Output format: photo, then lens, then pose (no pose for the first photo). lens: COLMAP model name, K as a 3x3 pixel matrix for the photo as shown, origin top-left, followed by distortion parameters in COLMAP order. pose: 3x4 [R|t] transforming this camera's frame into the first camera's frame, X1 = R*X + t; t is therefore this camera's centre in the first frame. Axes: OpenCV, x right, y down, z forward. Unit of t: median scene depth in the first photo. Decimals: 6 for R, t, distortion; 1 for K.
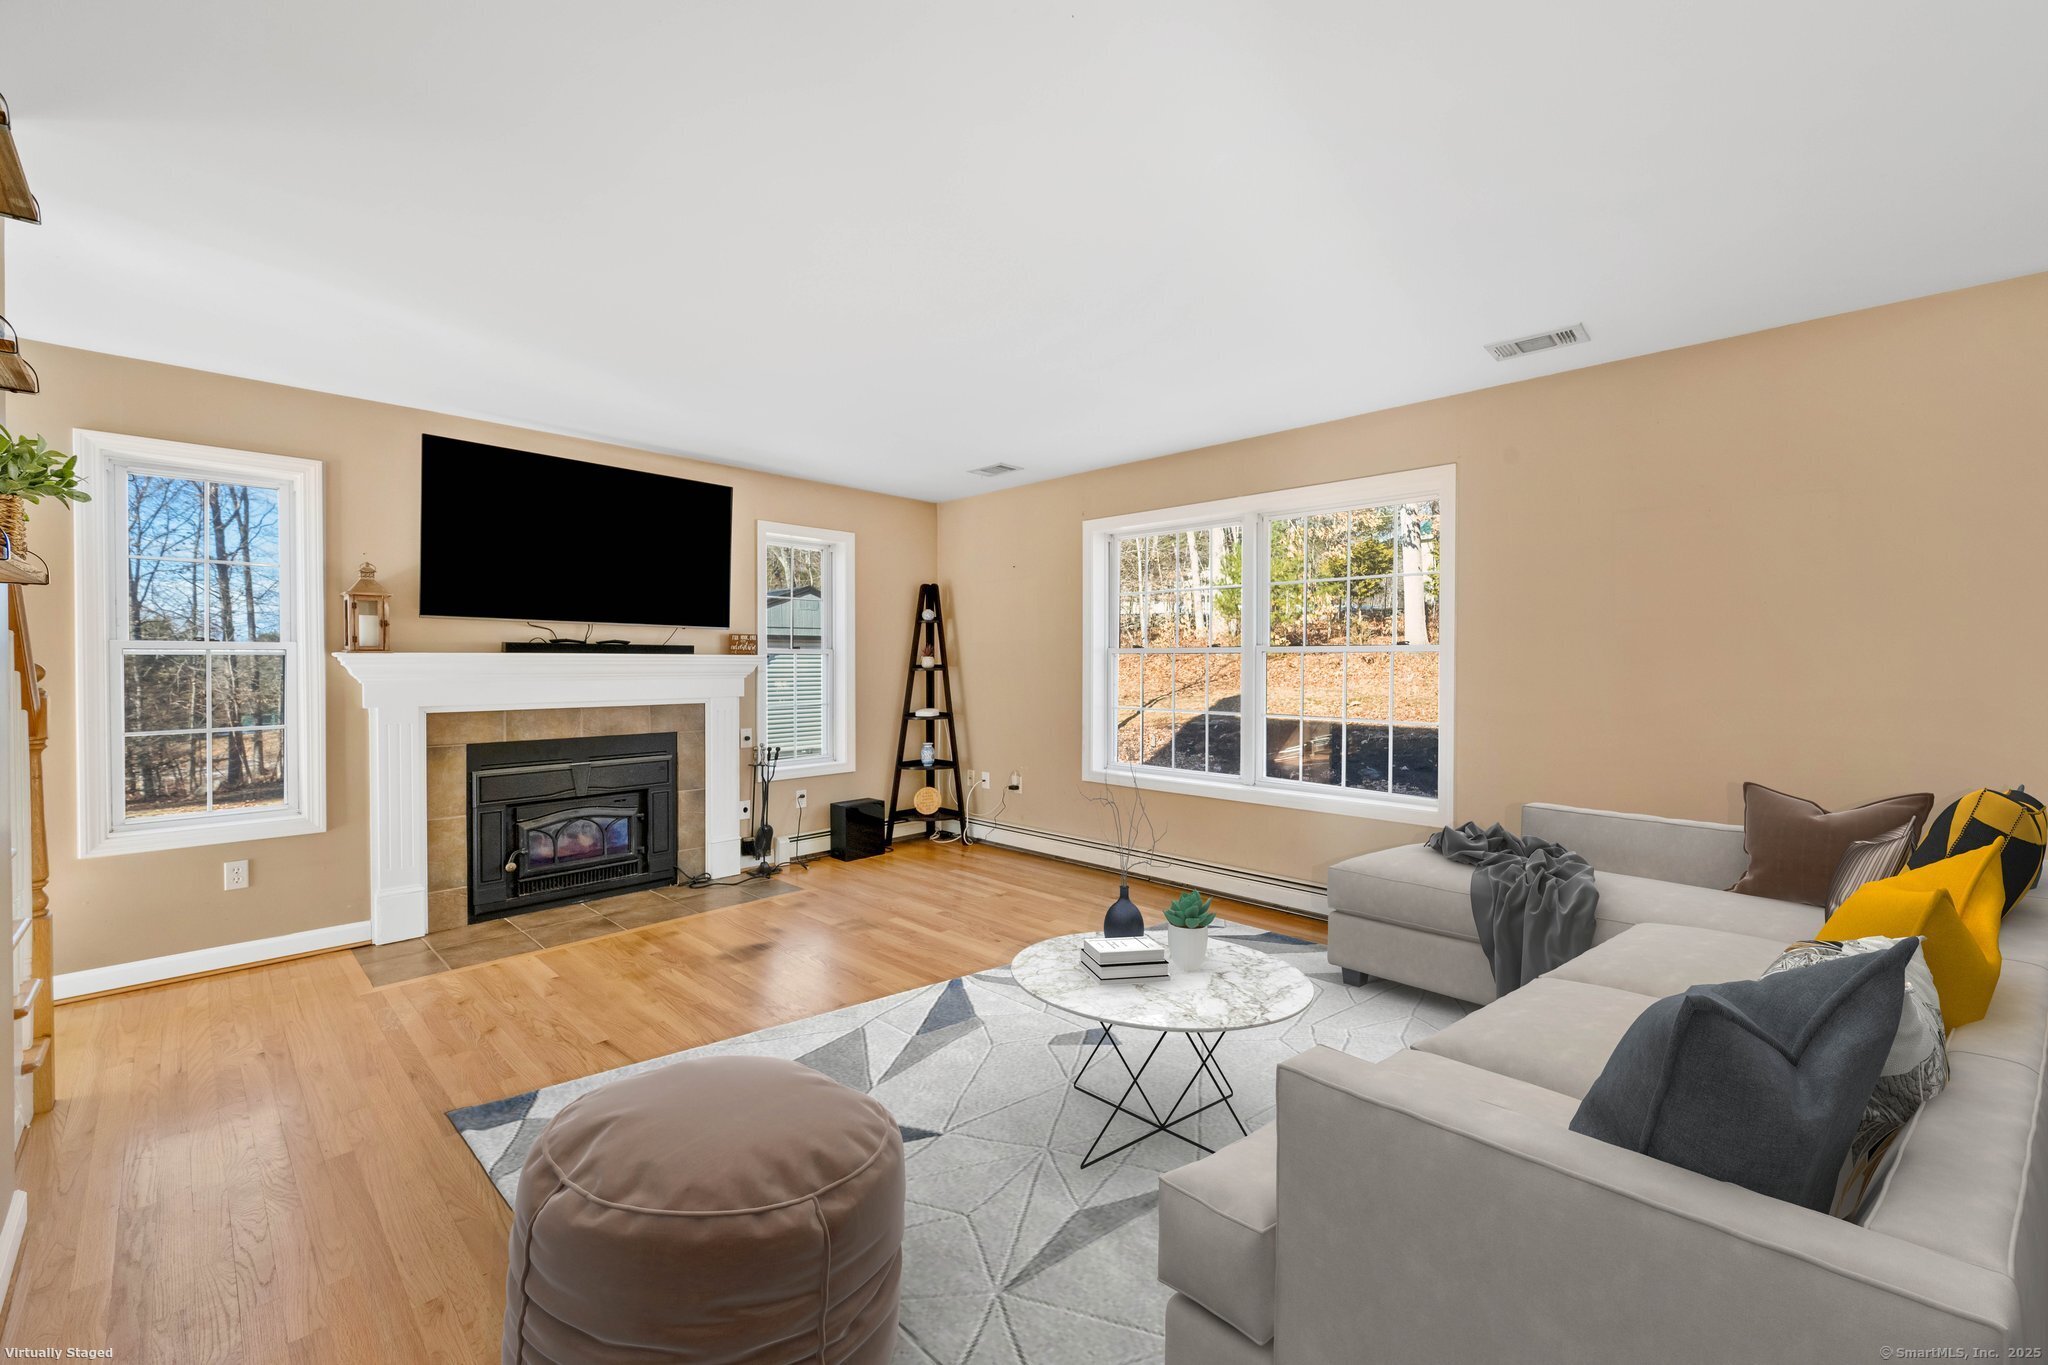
lens RADIAL K [[804.3, 0, 1044.9], [0, 804.3, 666.8], [0, 0, 1]] dist [-0.003240, 0.000000]
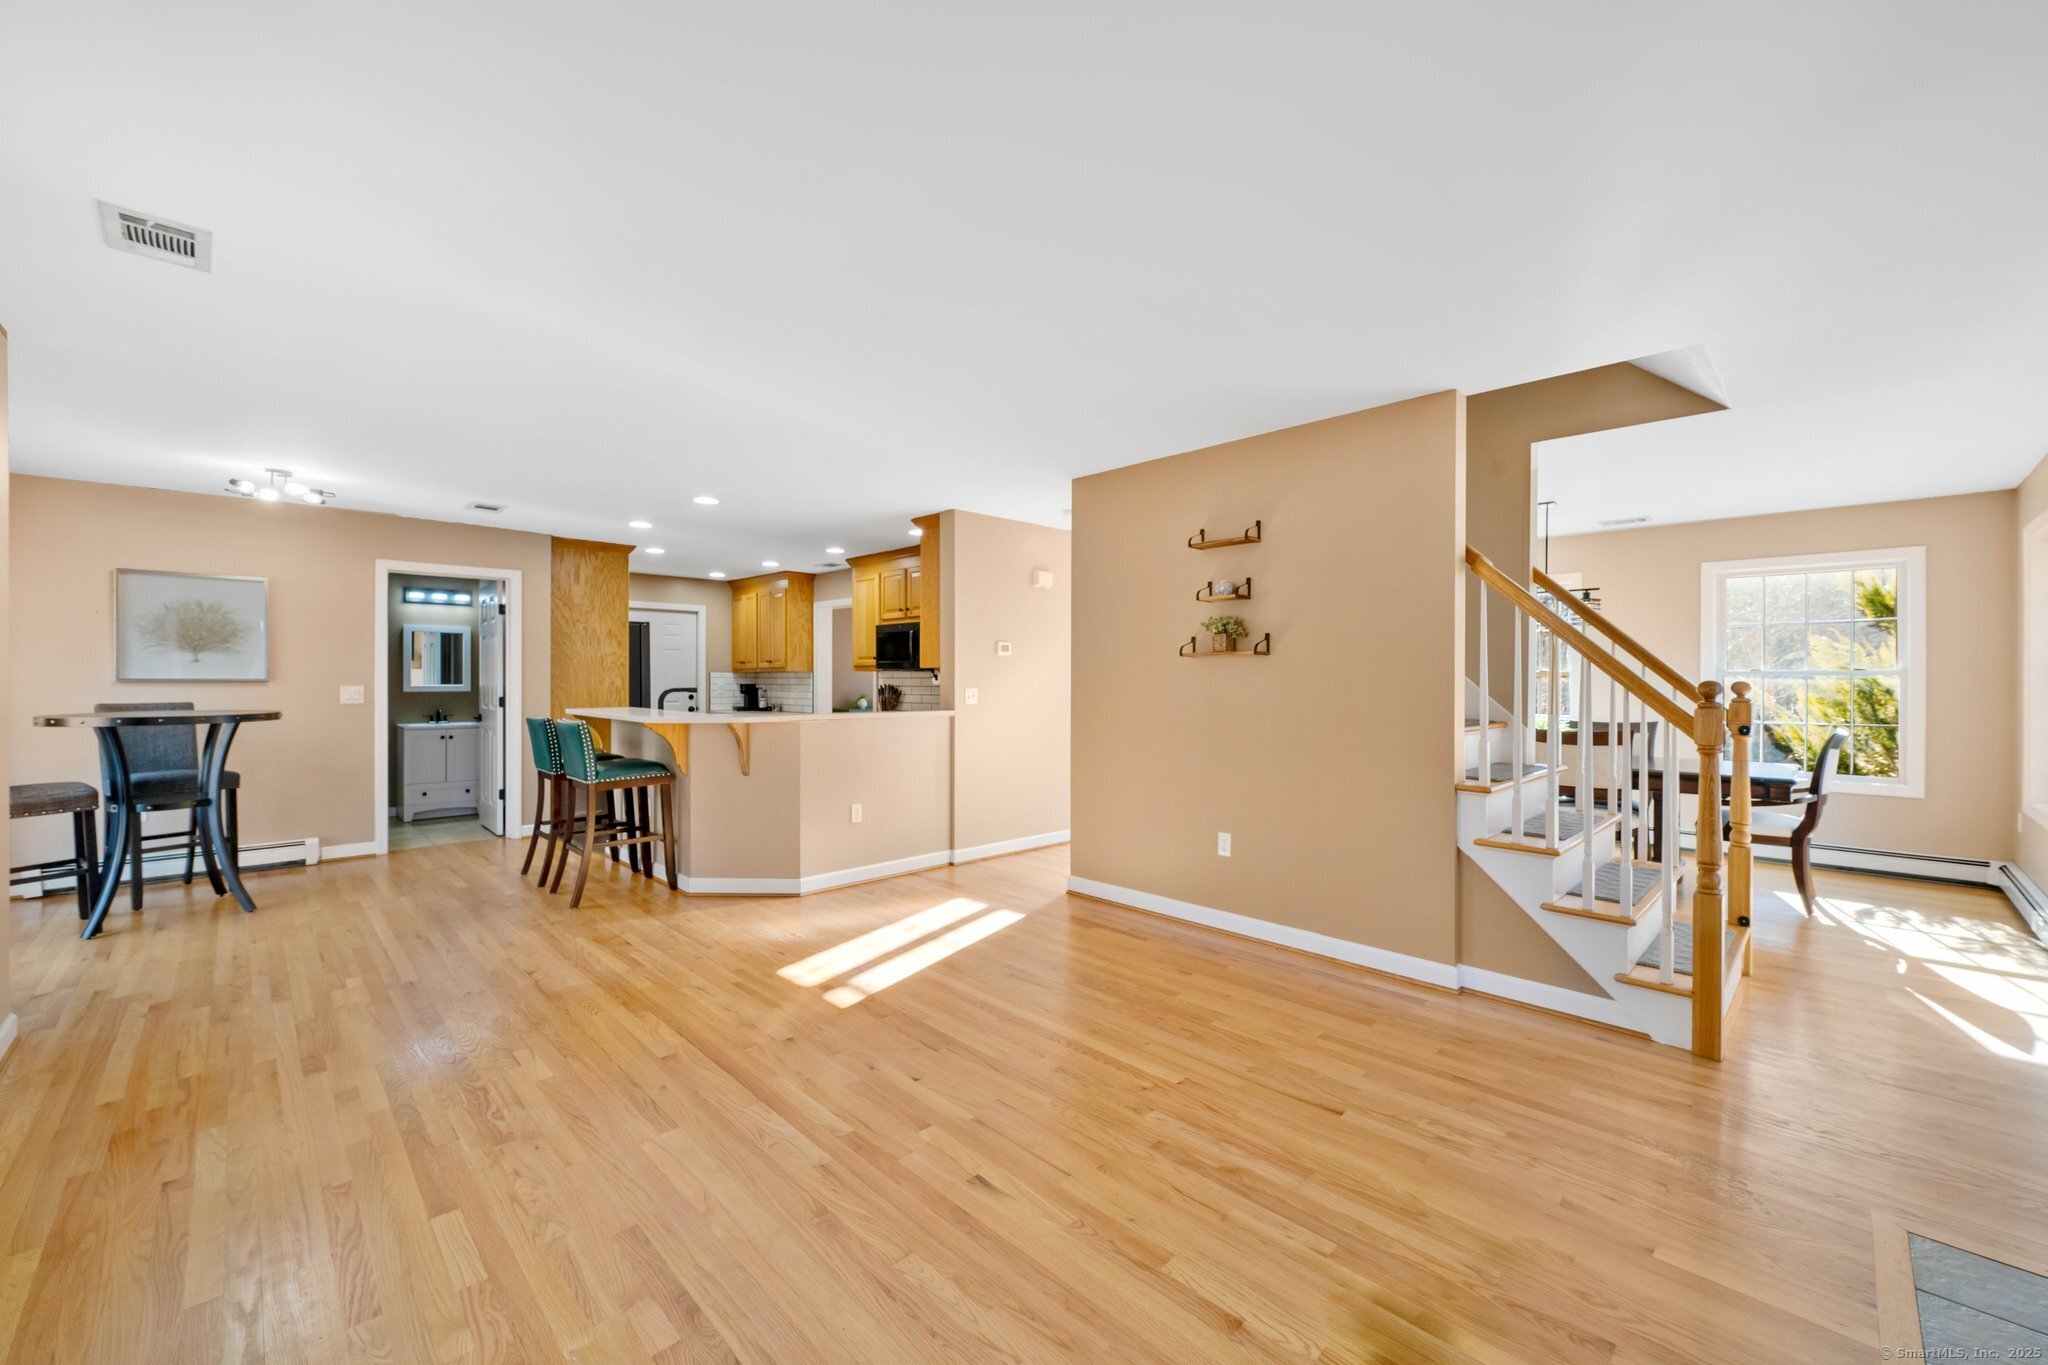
lens RADIAL K [[804.3, 0, 1037.4], [0, 804.3, 682.1], [0, 0, 1]] dist [-0.003240, 0.000000]
pose [[-0.998951, -0.006935, 0.045267, -0.159105], [-0.006660, 0.999958, 0.006242, -0.002886], [-0.045308, 0.005934, -0.998955, 1.169388]]
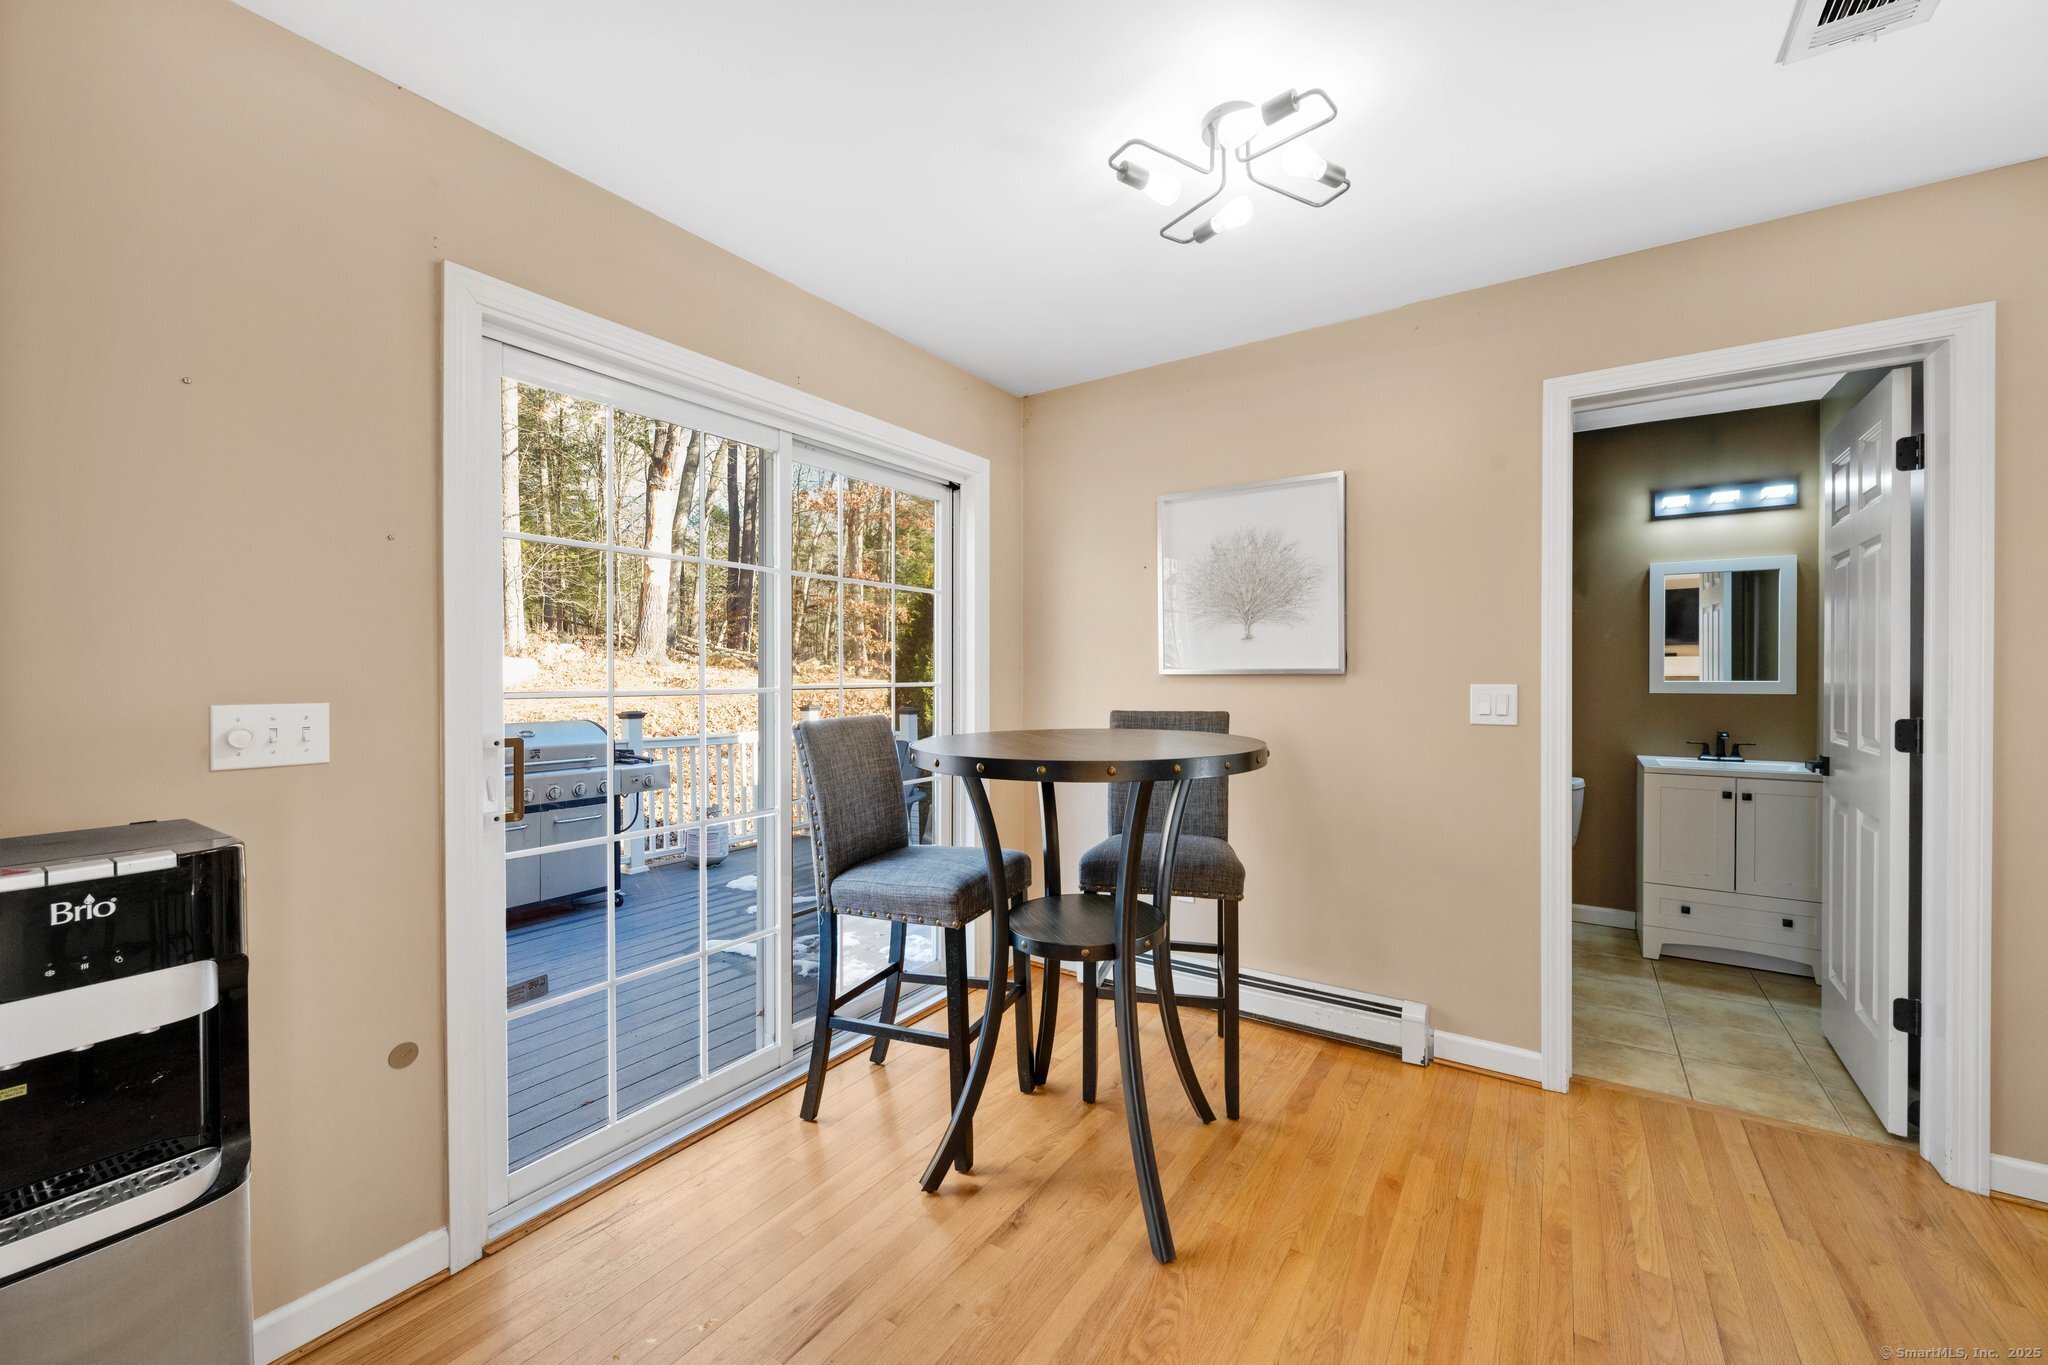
lens RADIAL K [[804.3, 0, 1020.9], [0, 804.3, 679.0], [0, 0, 1]] dist [-0.003240, 0.000000]
pose [[-0.142313, -0.010858, 0.989762, 0.432584], [0.003840, 0.999926, 0.011521, 0.006637], [-0.989814, 0.005440, -0.142260, 0.409161]]
